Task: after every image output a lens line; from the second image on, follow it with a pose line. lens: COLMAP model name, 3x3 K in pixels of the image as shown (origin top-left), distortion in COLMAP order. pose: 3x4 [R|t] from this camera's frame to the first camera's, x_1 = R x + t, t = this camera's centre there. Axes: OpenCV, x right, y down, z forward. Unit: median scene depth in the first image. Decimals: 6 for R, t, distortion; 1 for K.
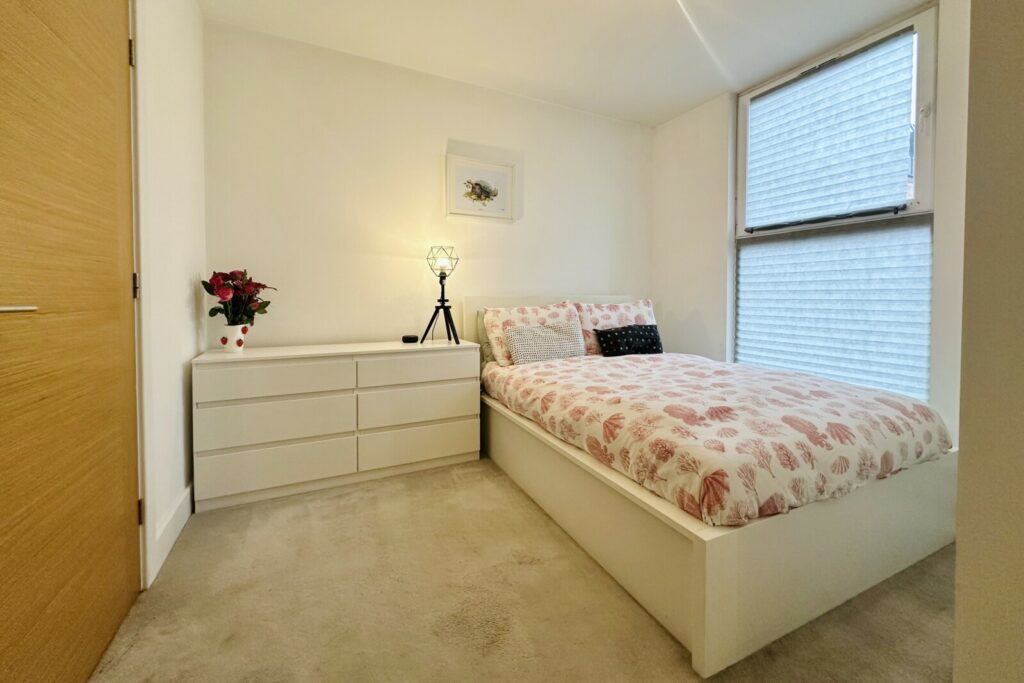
lens RADIAL K [[397.3, 0, 514.4], [0, 397.3, 303.2], [0, 0, 1]] dist [-0.000291, 0.000017]
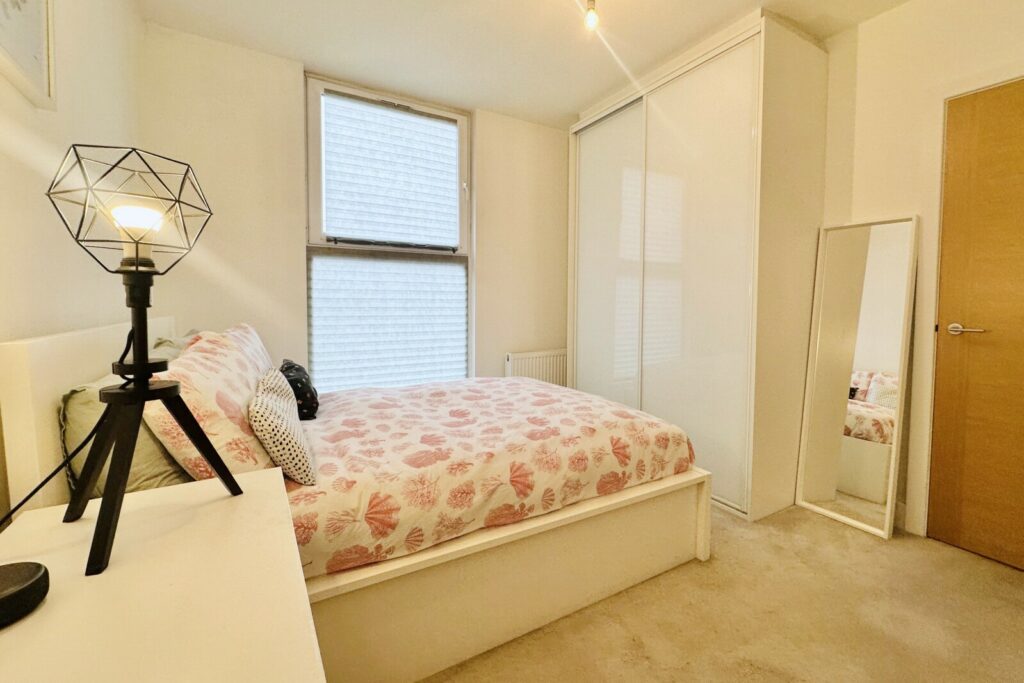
lens RADIAL K [[431.7, 0, 514.0], [0, 431.7, 320.4], [0, 0, 1]] dist [-0.000655, -0.000074]
pose [[-0.074327, -0.043272, 0.996295, -0.488172], [0.013807, 0.998918, 0.044416, -0.047085], [-0.997138, 0.017057, -0.073649, 0.790704]]
